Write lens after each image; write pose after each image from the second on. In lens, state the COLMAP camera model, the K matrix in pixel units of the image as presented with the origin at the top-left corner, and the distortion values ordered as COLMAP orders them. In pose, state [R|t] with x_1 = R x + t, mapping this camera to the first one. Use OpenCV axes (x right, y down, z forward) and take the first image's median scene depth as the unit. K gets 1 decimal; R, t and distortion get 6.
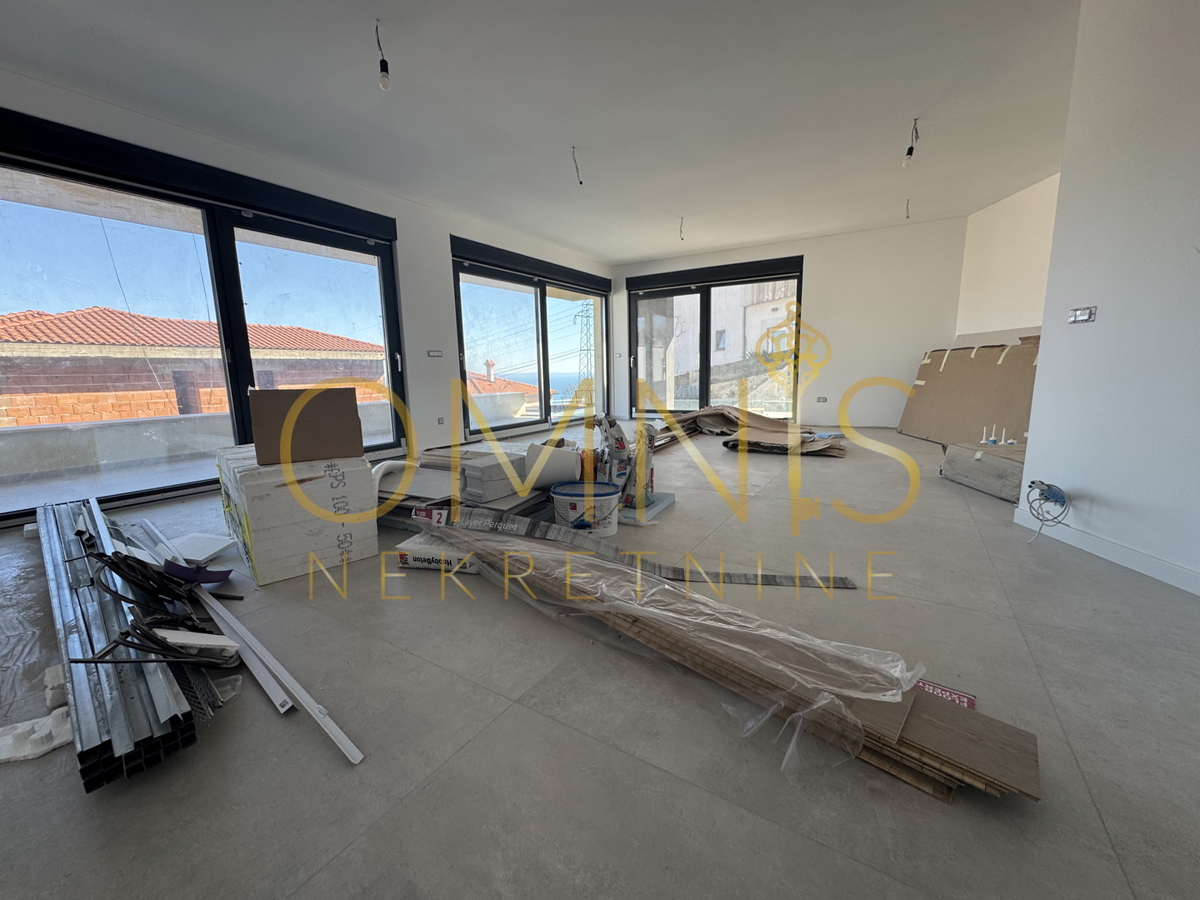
lens RADIAL K [[478.3, 0, 602.4], [0, 478.3, 457.3], [0, 0, 1]] dist [-0.006492, 0.001617]
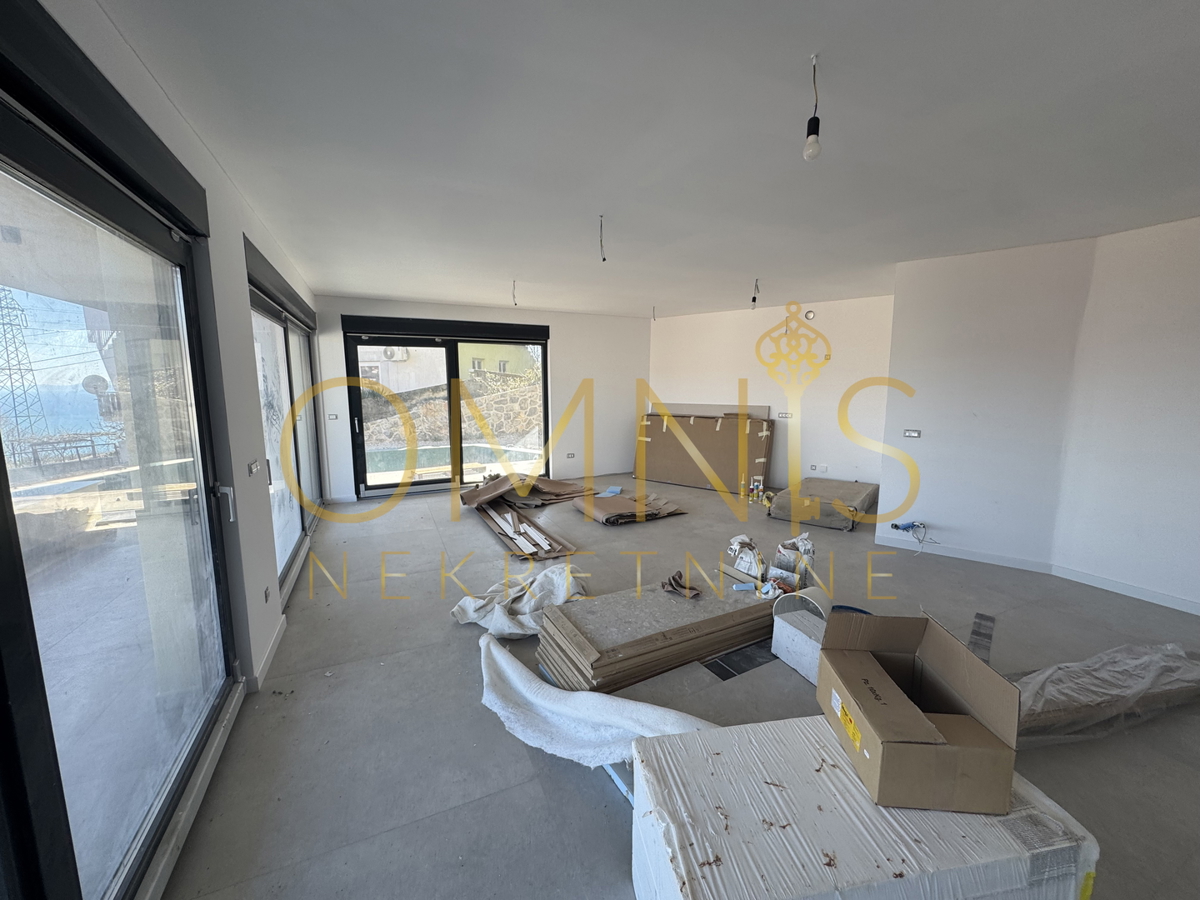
lens RADIAL K [[478.3, 0, 611.3], [0, 478.3, 450.3], [0, 0, 1]] dist [-0.006492, 0.001617]
pose [[0.520271, -0.103587, 0.847696, -1.135102], [0.137363, 0.989842, 0.036651, -0.413301], [-0.842882, 0.097374, 0.529215, 0.840148]]
